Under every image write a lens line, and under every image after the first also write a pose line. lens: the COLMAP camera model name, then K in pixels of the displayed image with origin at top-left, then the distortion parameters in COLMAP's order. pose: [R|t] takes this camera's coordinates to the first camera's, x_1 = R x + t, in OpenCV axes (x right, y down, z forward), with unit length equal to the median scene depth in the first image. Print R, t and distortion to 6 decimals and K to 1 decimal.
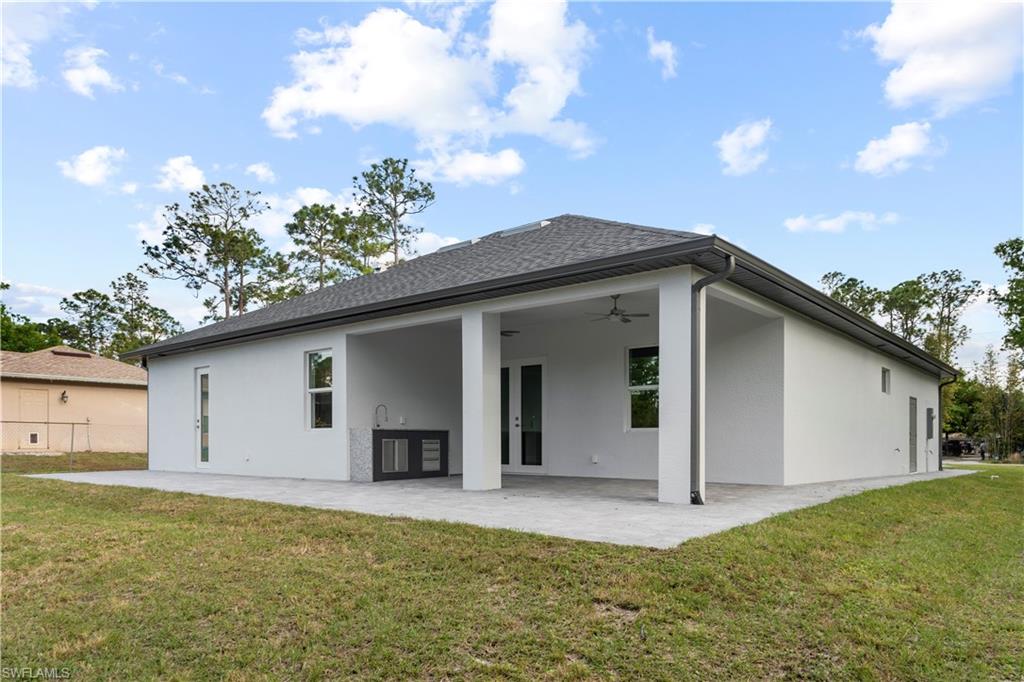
lens RADIAL K [[686.9, 0, 512.0], [0, 686.9, 341.0], [0, 0, 1]] dist [-0.000213, -0.000153]
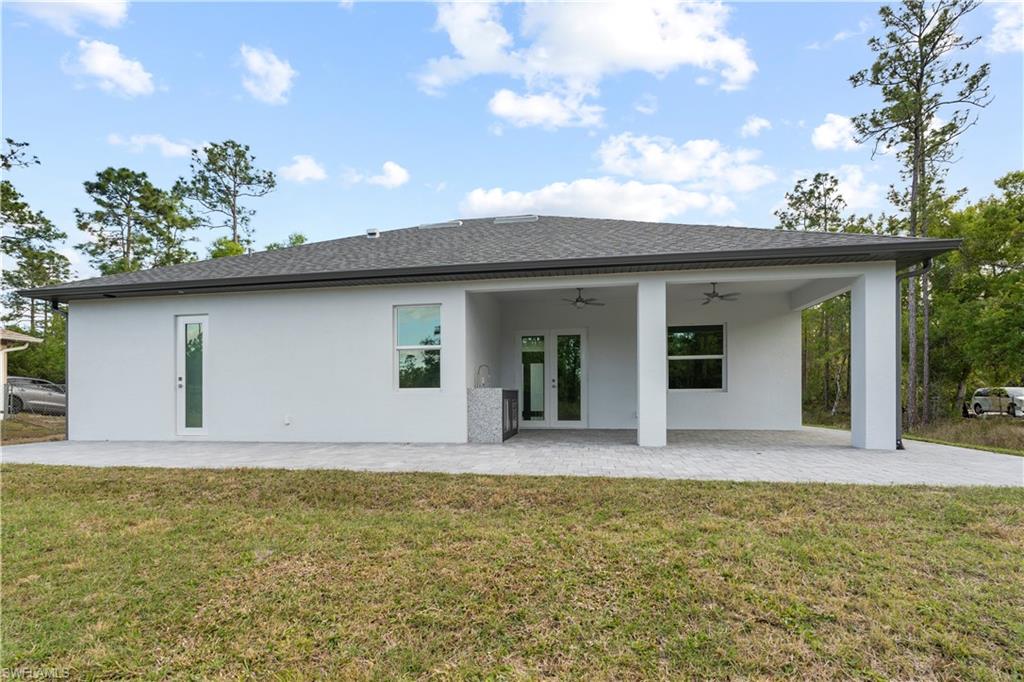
lens RADIAL K [[476.9, 0, 512.0], [0, 476.9, 341.0], [0, 0, 1]] dist [-0.001670, -0.001148]
pose [[0.864314, 0.051950, 0.500263, -0.402735], [-0.064758, 0.997867, 0.008261, 0.038572], [-0.498766, -0.039536, 0.865834, 0.296994]]
